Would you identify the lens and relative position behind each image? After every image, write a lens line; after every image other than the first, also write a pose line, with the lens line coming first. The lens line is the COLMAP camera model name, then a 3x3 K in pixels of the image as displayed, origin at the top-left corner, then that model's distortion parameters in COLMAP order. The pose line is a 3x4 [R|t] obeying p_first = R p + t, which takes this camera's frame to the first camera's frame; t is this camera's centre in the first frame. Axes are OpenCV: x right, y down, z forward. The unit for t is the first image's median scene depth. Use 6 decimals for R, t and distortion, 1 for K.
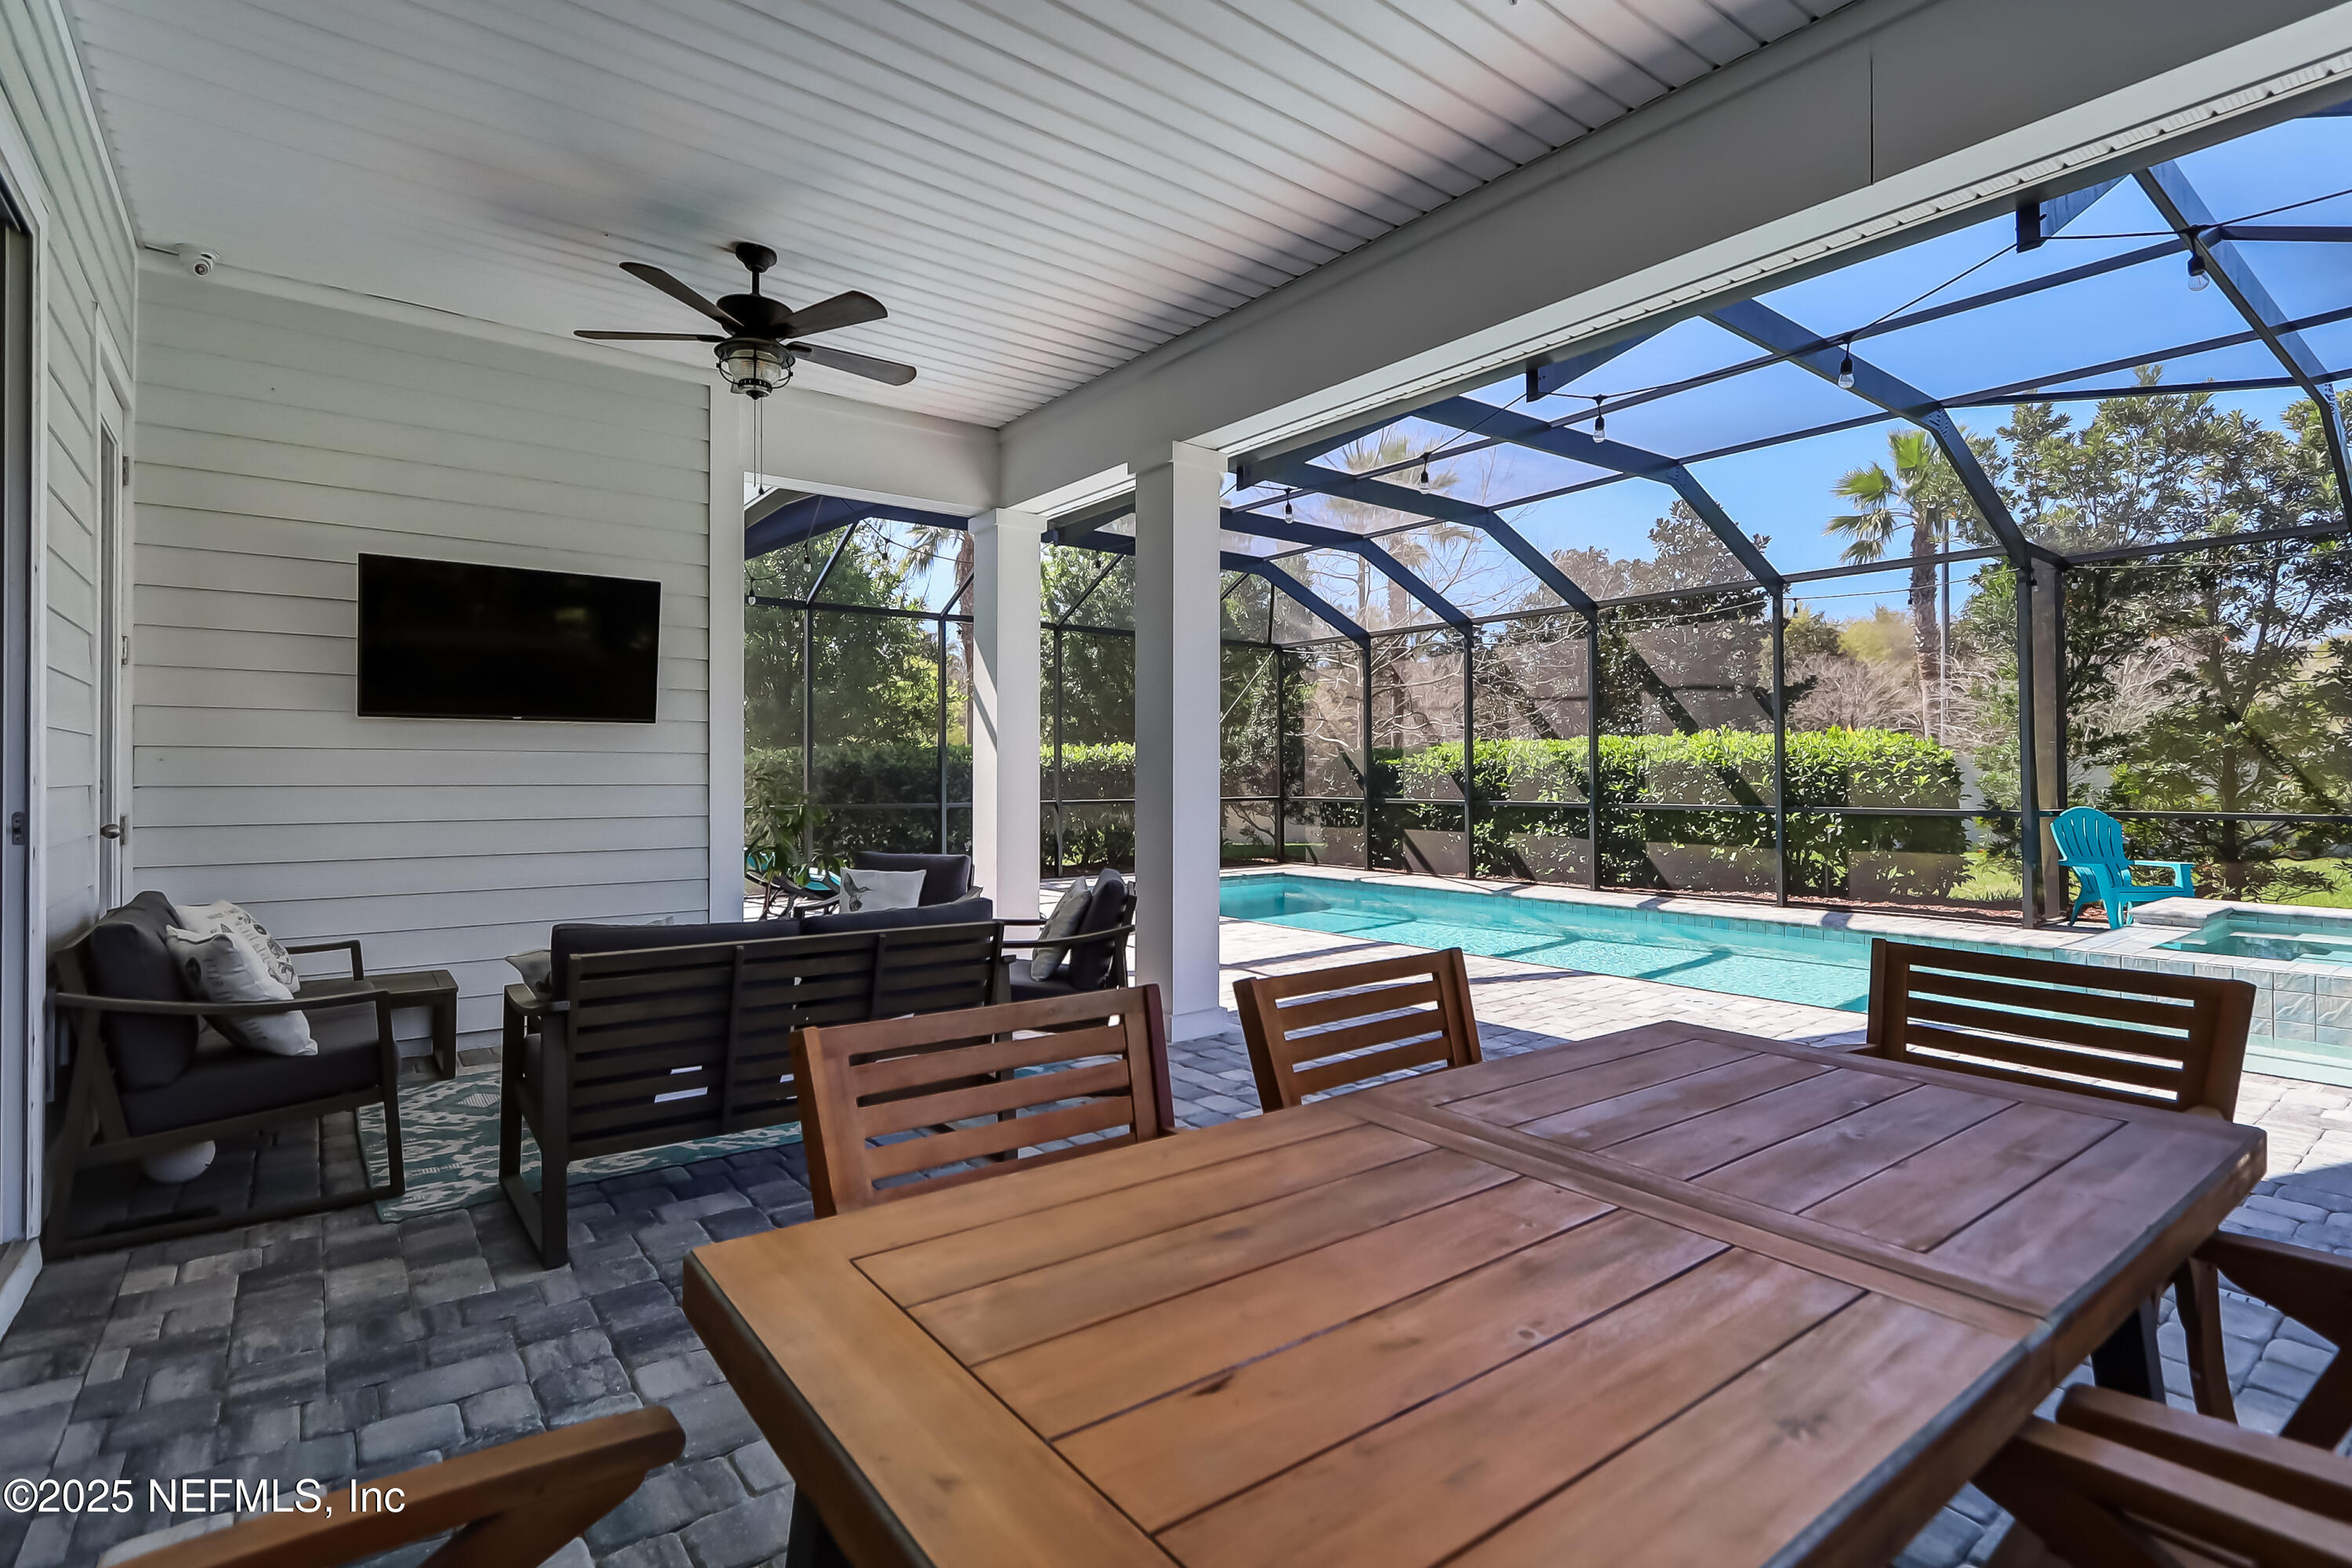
lens RADIAL K [[1090.4, 0, 1195.2], [0, 1090.4, 780.5], [0, 0, 1]] dist [0.001331, 0.002186]
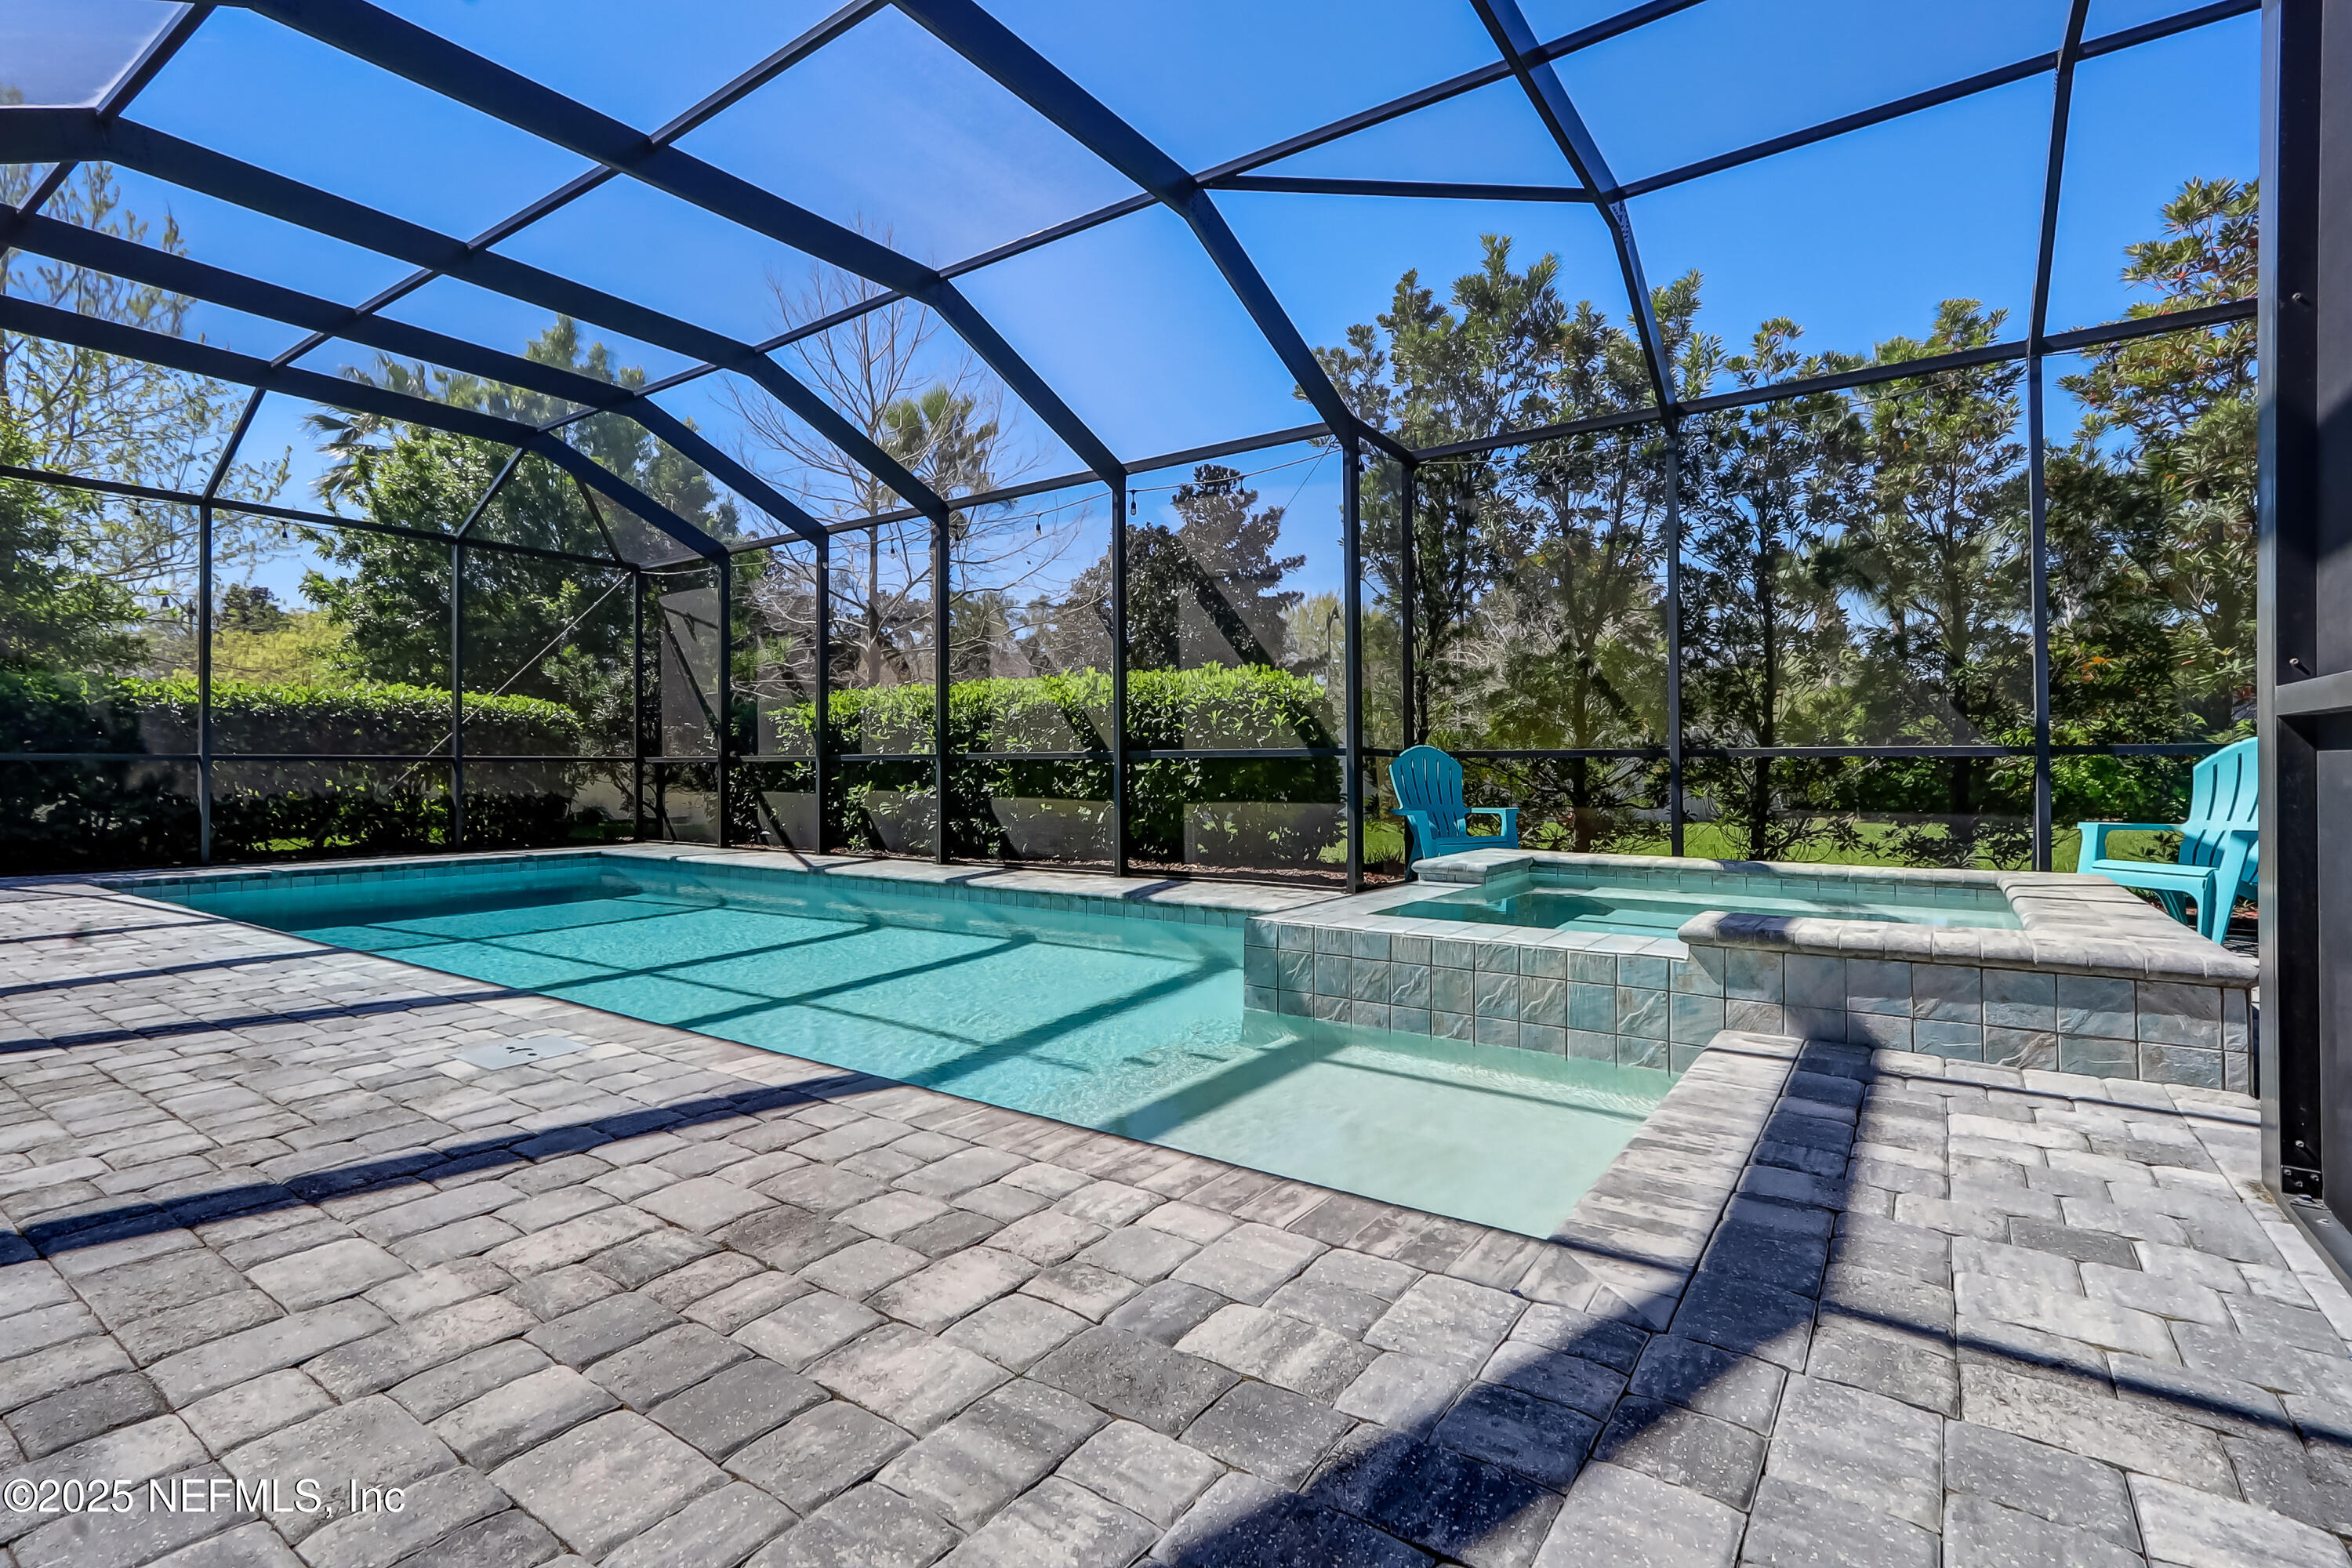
lens RADIAL K [[1090.4, 0, 1161.0], [0, 1090.4, 771.3], [0, 0, 1]] dist [0.001331, 0.002186]
pose [[0.955225, 0.005566, 0.295827, 0.313314], [-0.005379, 0.999984, -0.001446, 0.038134], [-0.295830, -0.000210, 0.955240, 0.221506]]
